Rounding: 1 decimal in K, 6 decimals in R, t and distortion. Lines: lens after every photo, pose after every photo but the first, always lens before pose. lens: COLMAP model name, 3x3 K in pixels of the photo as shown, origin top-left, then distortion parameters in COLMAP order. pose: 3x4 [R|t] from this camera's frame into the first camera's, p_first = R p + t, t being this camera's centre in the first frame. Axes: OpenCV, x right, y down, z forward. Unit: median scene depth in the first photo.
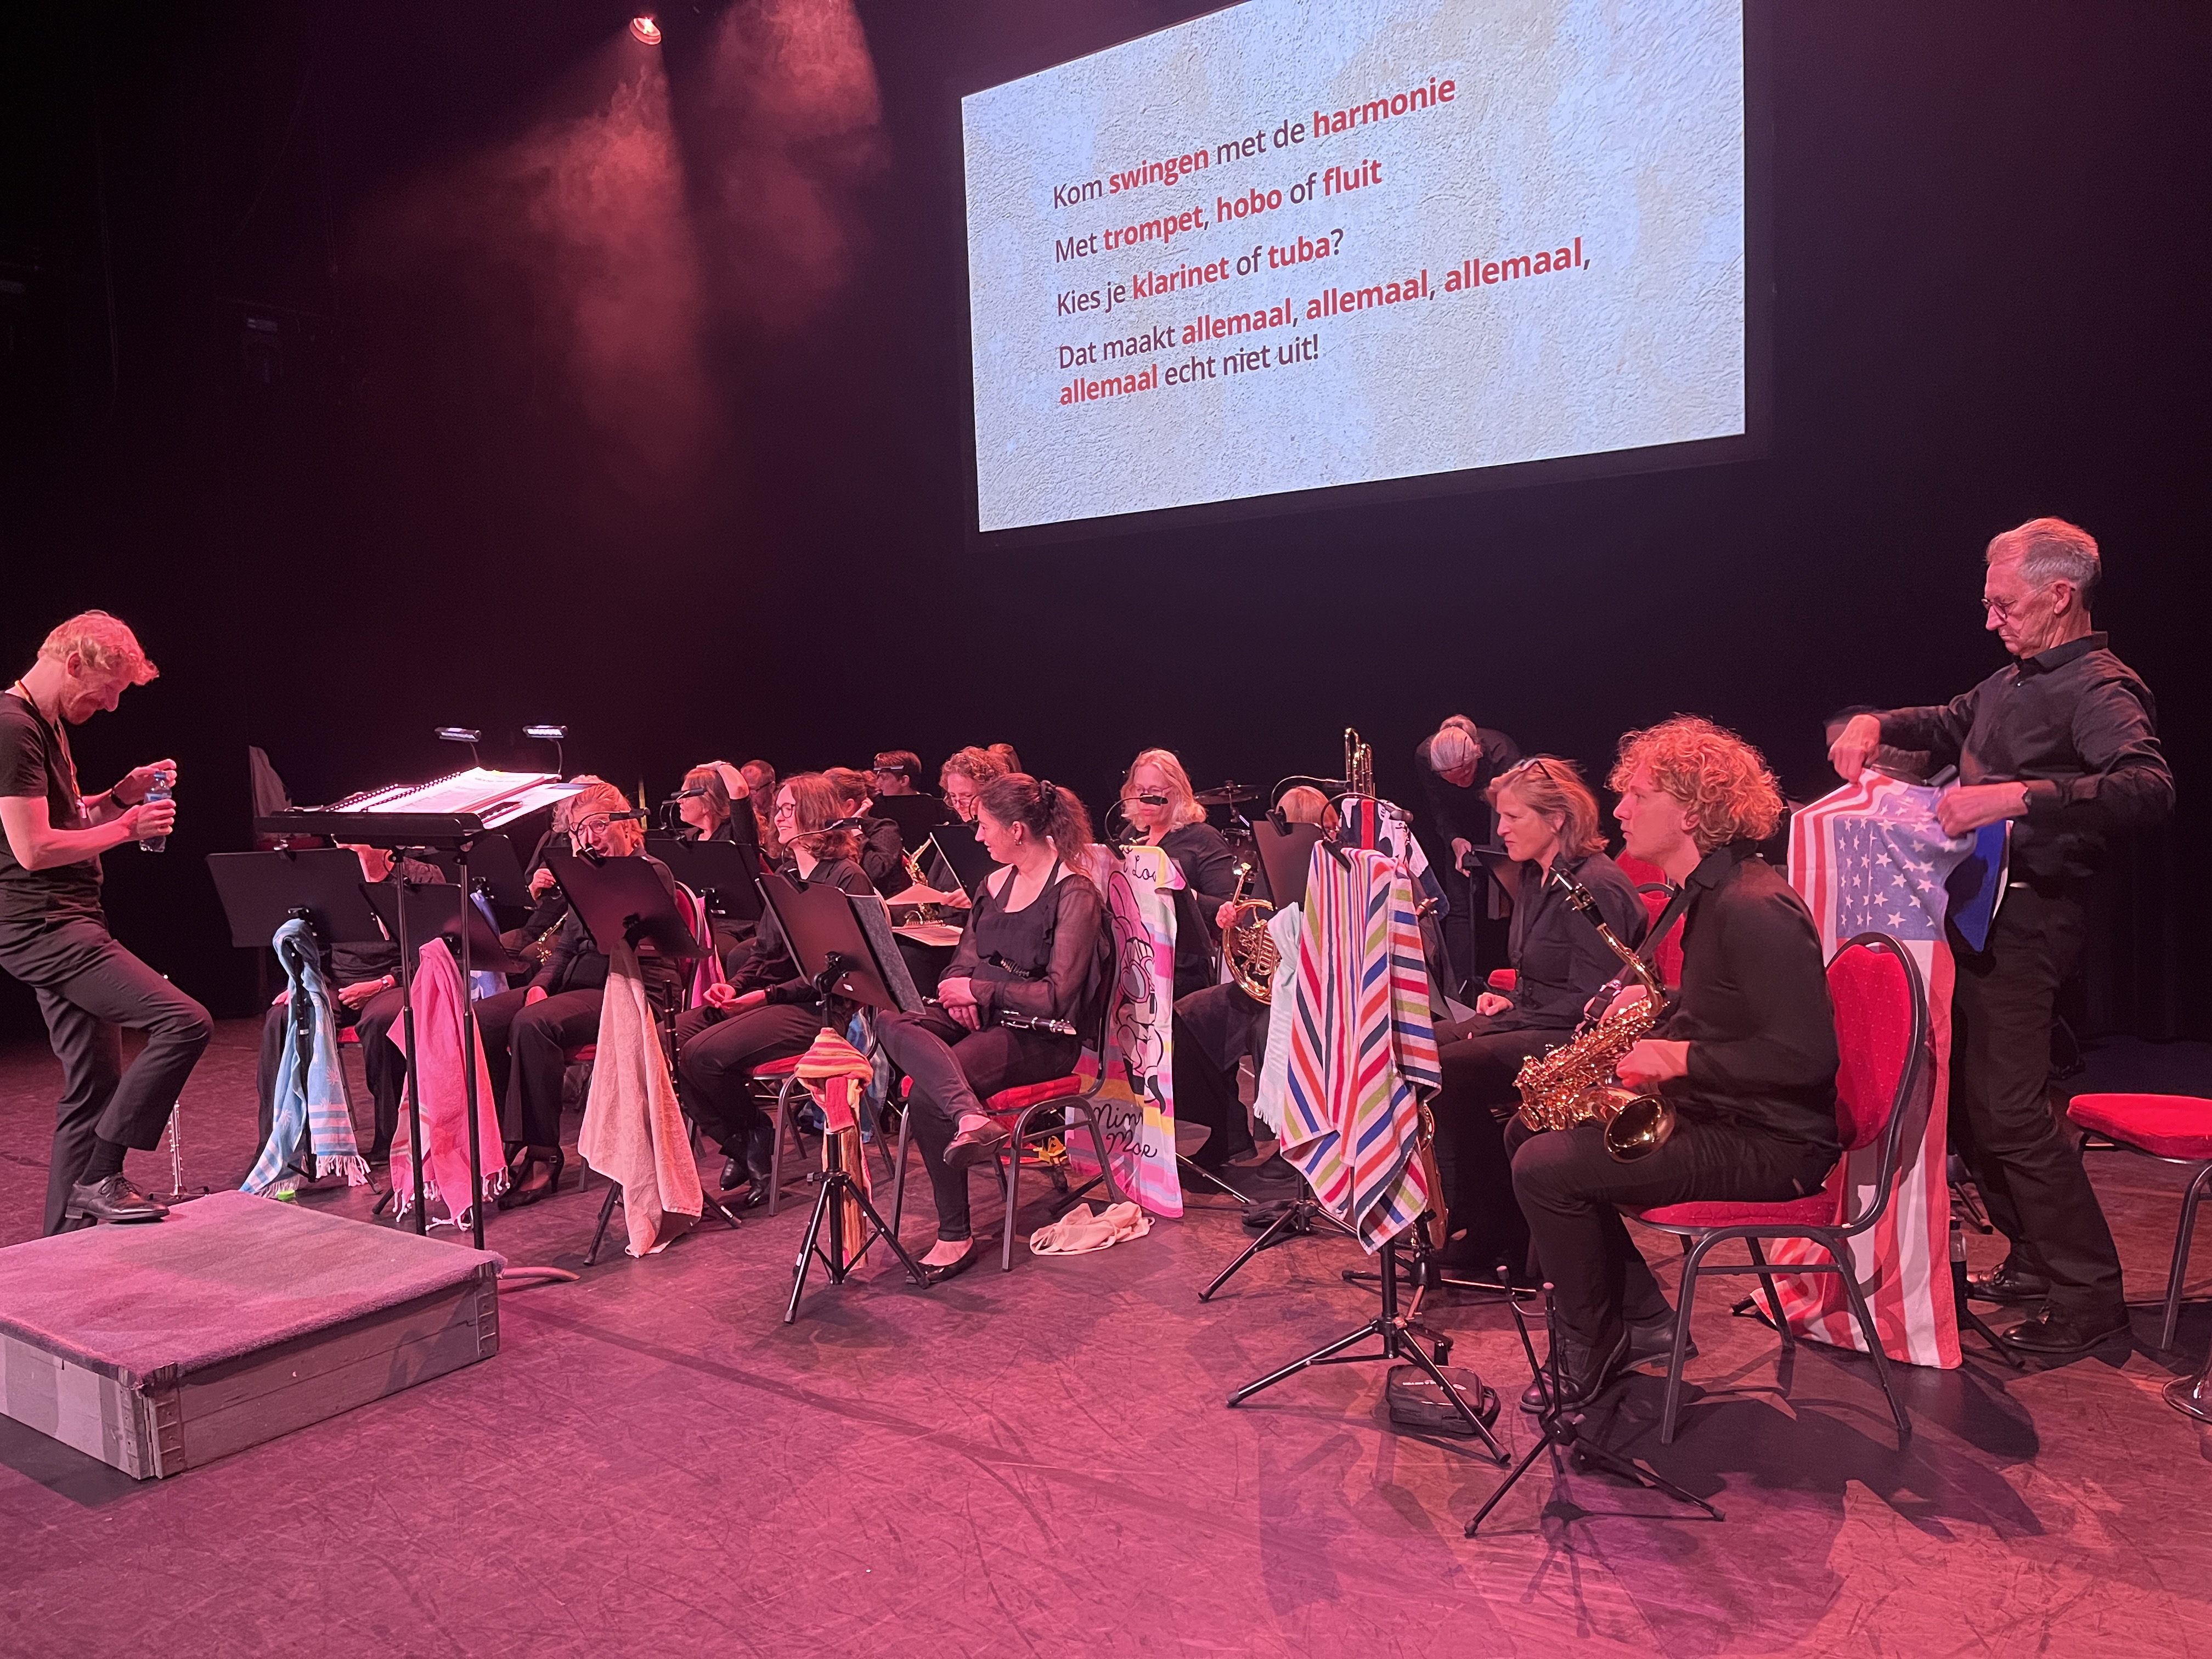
lens RADIAL K [[1672.1, 0, 1108.6], [0, 1672.1, 836.7], [0, 0, 1]] dist [0.026603, -0.004637]
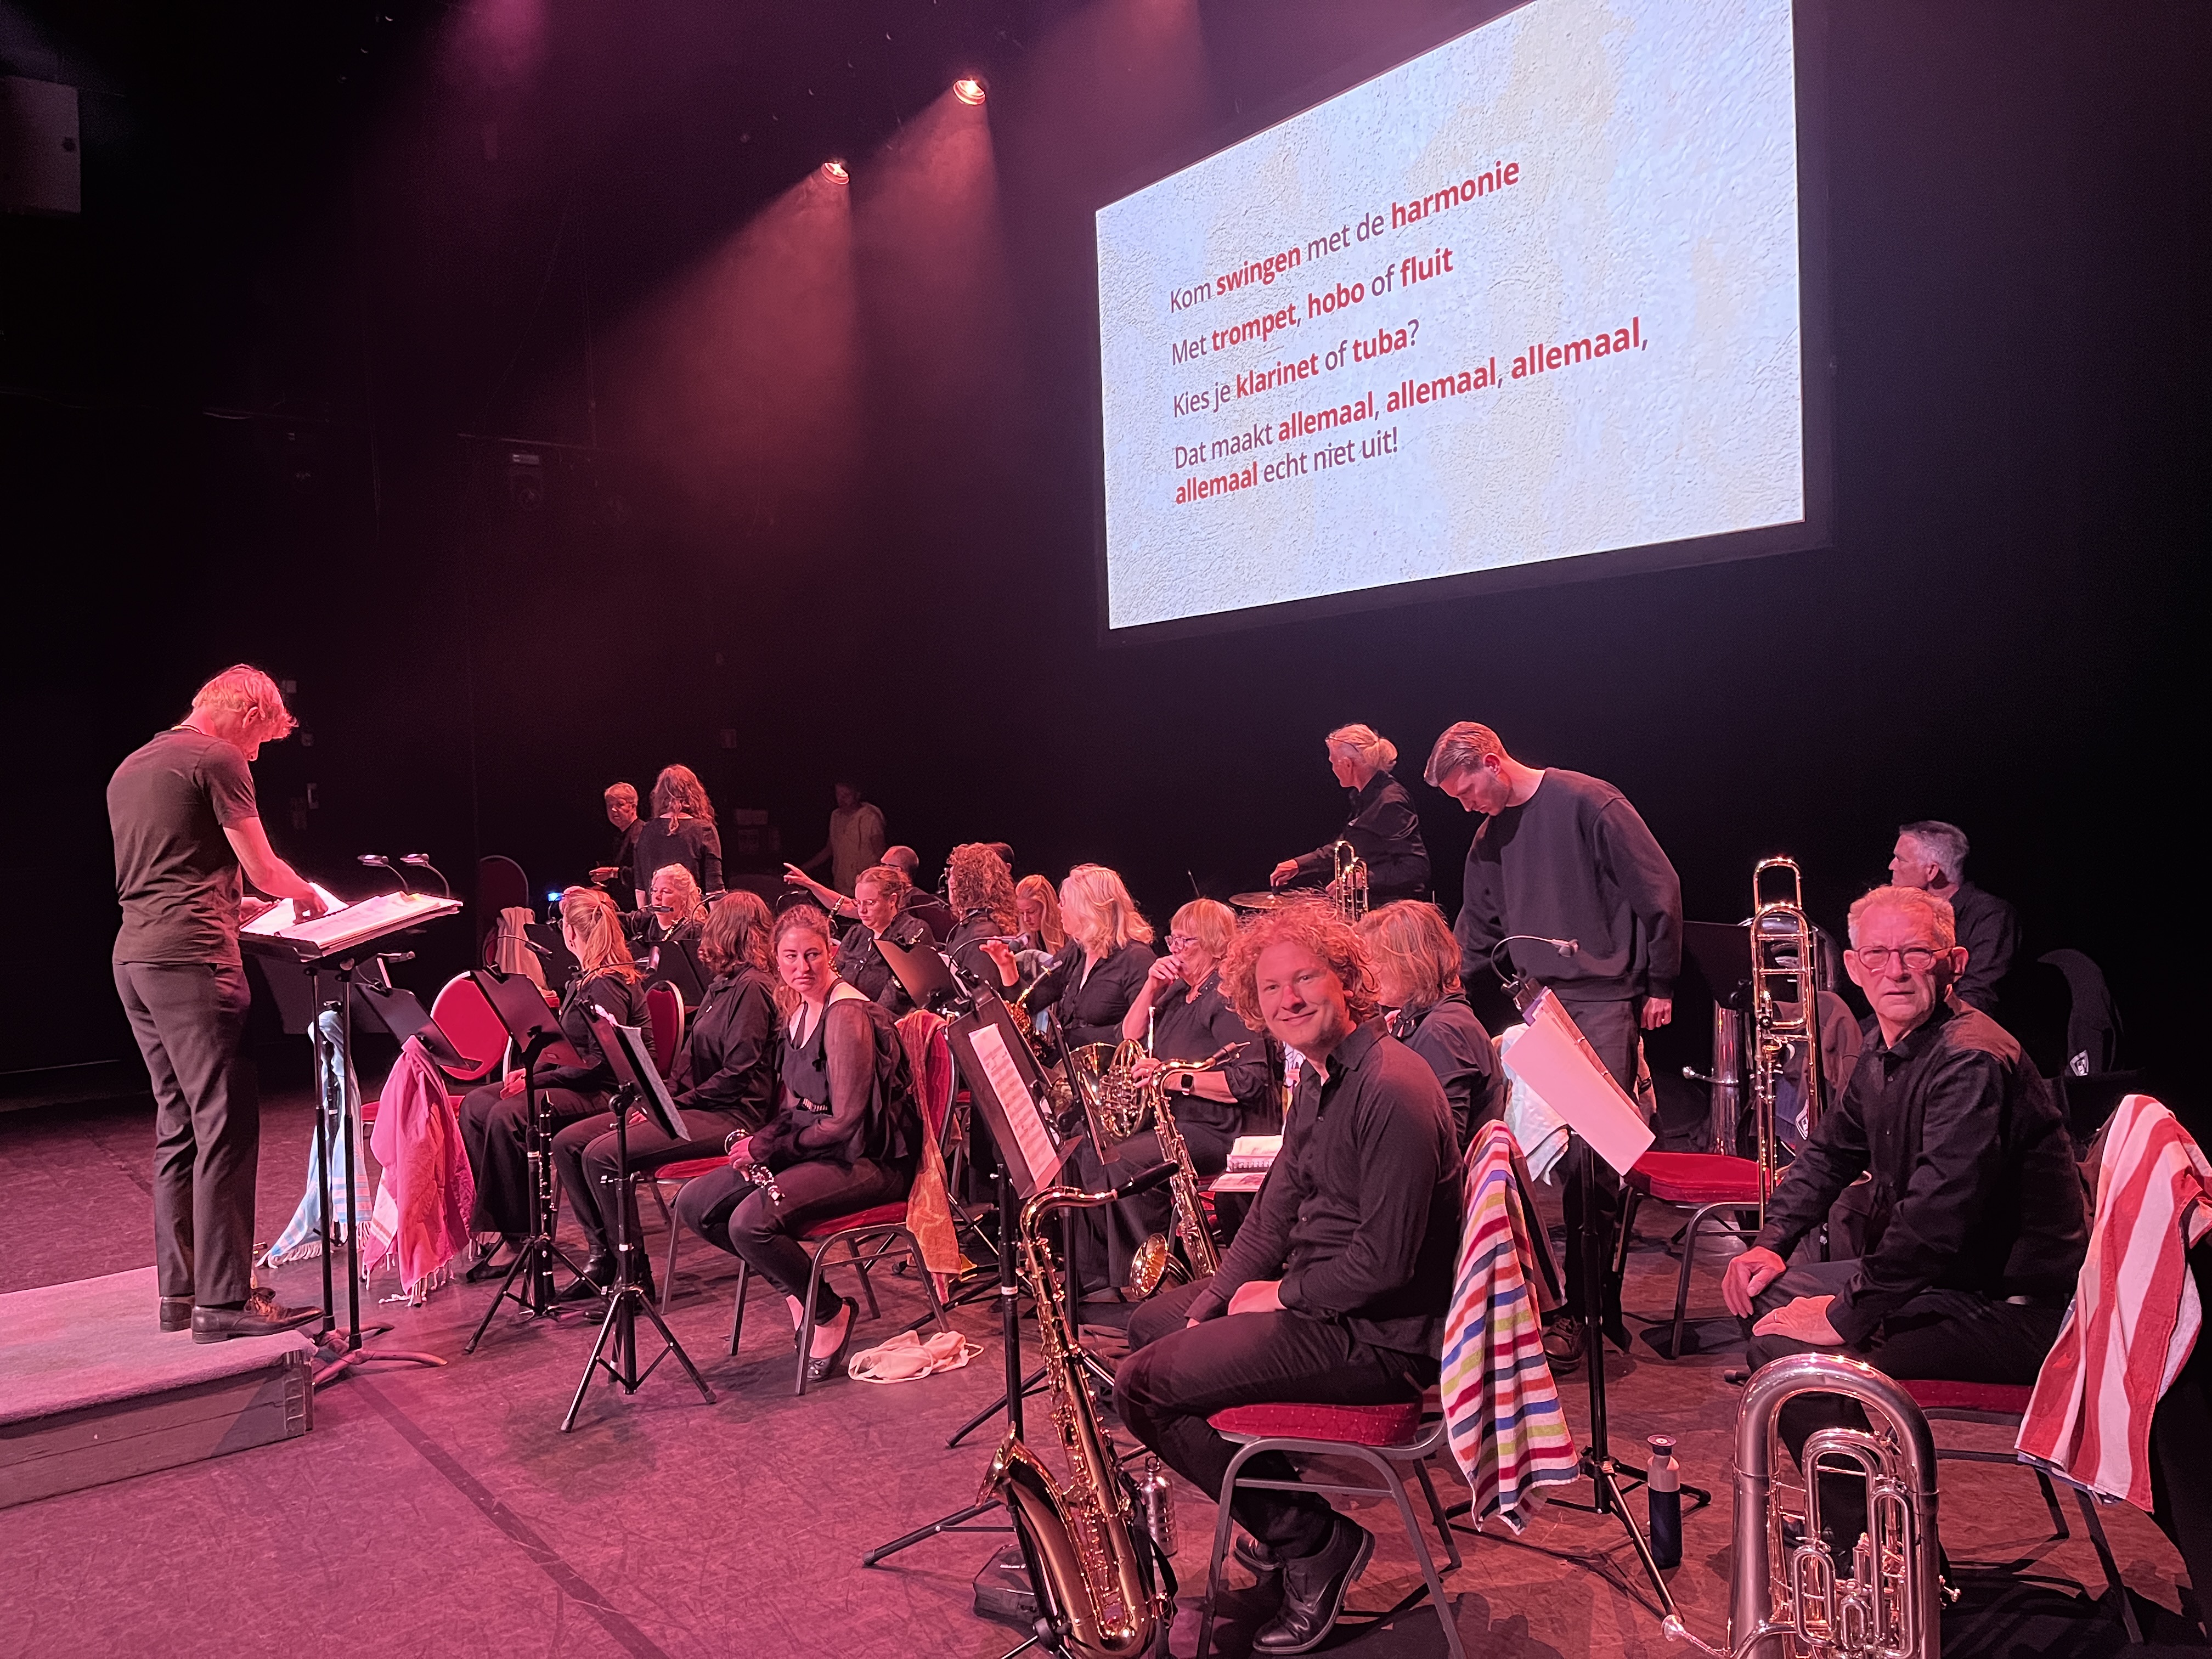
lens RADIAL K [[1672.1, 0, 1106.1], [0, 1672.1, 826.2], [0, 0, 1]] dist [0.026603, -0.004637]
pose [[0.967371, 0.007638, -0.253248, 0.214128], [-0.017695, 0.999141, -0.037460, -0.029142], [0.252744, 0.040719, 0.966676, 0.026428]]
